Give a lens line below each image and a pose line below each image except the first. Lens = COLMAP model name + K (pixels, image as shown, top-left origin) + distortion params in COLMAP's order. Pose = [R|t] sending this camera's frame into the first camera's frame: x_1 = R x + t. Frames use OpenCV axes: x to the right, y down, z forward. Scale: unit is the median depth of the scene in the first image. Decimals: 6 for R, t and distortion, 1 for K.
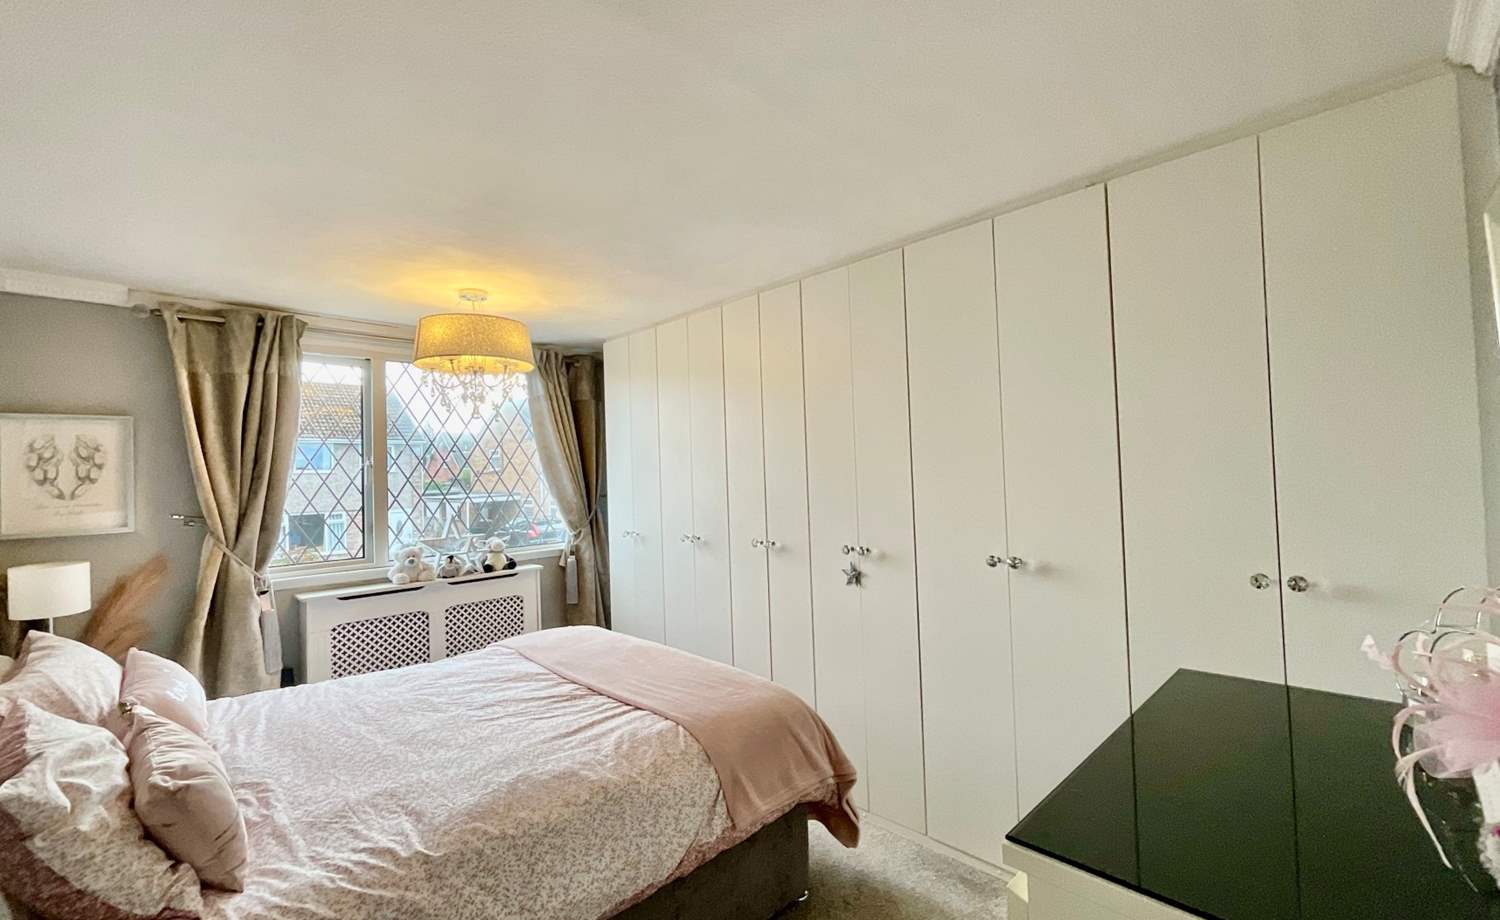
lens RADIAL K [[608.9, 0, 752.3], [0, 608.9, 462.7], [0, 0, 1]] dist [-0.002023, 0.000031]
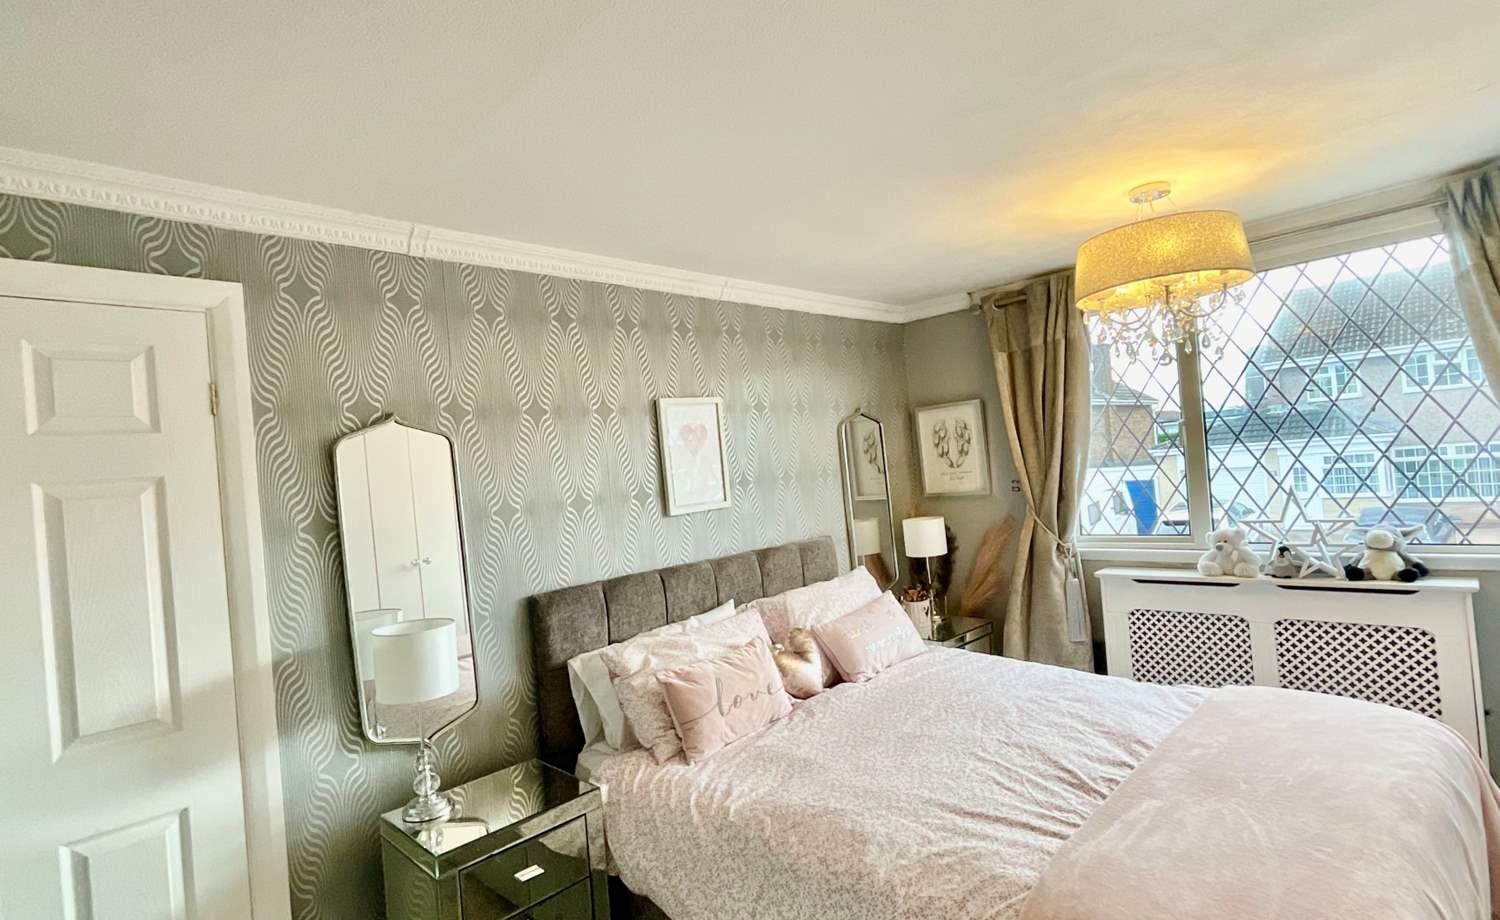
lens RADIAL K [[733.5, 0, 750.0], [0, 733.5, 460.0], [0, 0, 1]] dist [-0.000046, 0.000242]
pose [[0.019058, 0.017318, -0.999668, 0.464776], [0.106236, 0.994155, 0.019248, -0.035382], [0.994158, -0.106568, 0.017107, 0.570551]]
